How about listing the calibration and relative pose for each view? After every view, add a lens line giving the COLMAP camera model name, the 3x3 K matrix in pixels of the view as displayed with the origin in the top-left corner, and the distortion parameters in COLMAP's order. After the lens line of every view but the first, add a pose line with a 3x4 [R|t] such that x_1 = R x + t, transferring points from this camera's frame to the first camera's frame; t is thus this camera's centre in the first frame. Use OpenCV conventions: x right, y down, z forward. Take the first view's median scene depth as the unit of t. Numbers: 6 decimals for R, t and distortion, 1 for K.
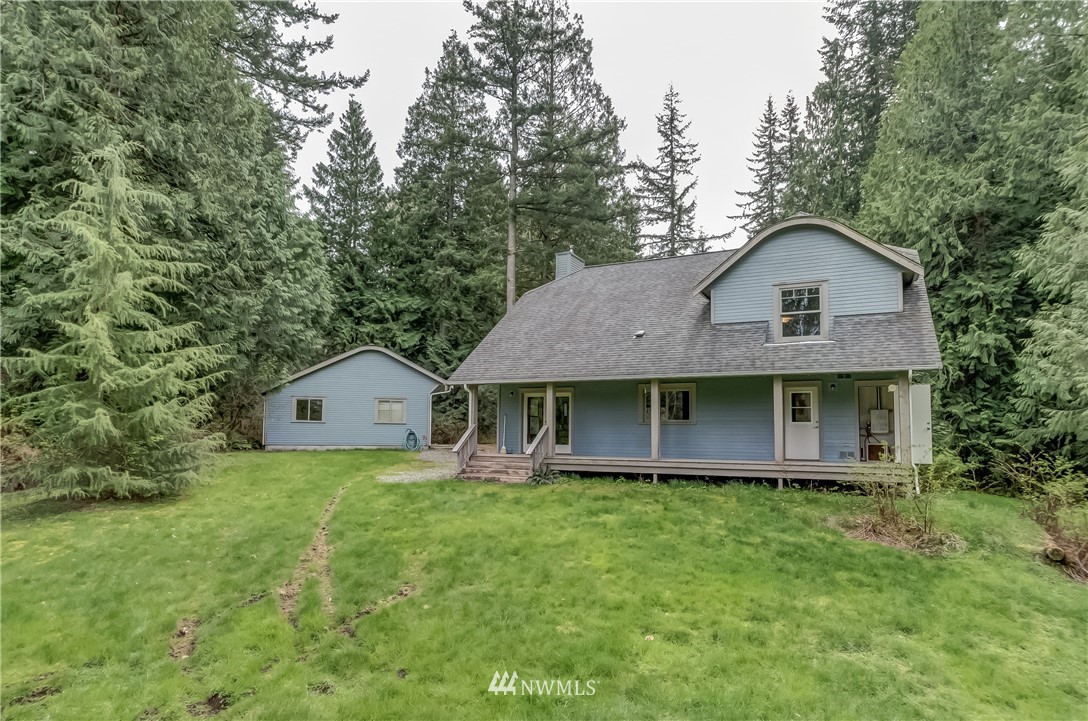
lens RADIAL K [[609.3, 0, 546.0], [0, 609.3, 384.1], [0, 0, 1]] dist [0.002820, 0.000846]
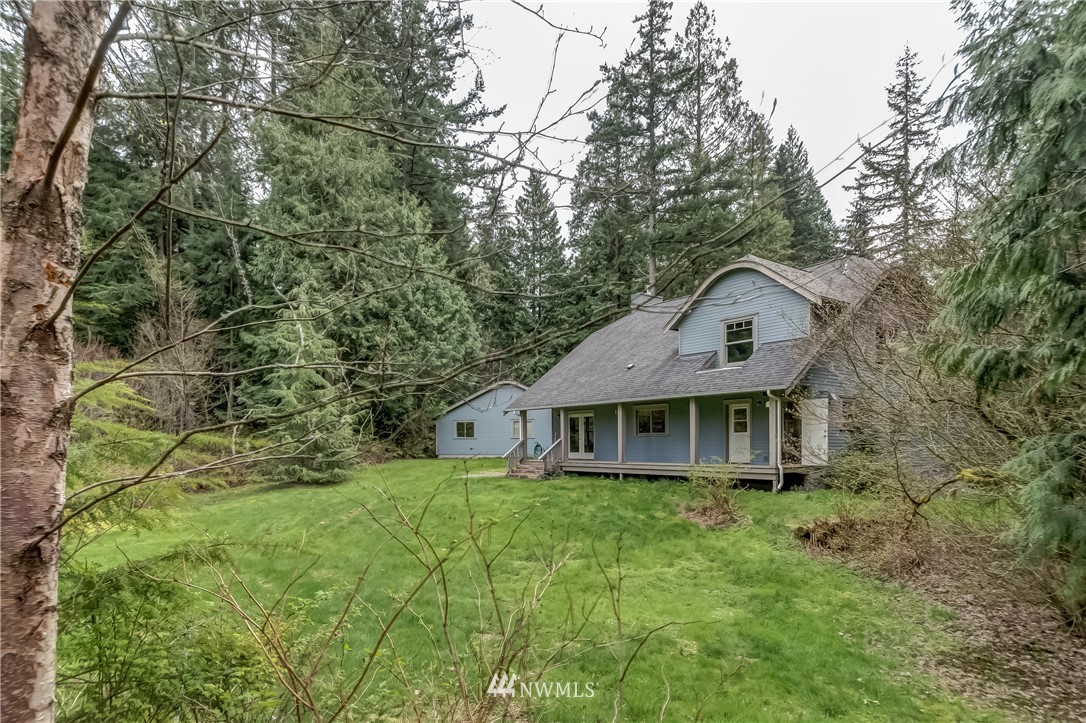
lens RADIAL K [[581.8, 0, 540.9], [0, 581.8, 448.2], [0, 0, 1]] dist [0.002658, 0.000451]
pose [[0.905412, -0.010969, -0.424393, 0.370759], [0.047635, 0.995978, 0.075882, -0.009418], [0.421854, -0.088920, 0.902293, -0.153048]]
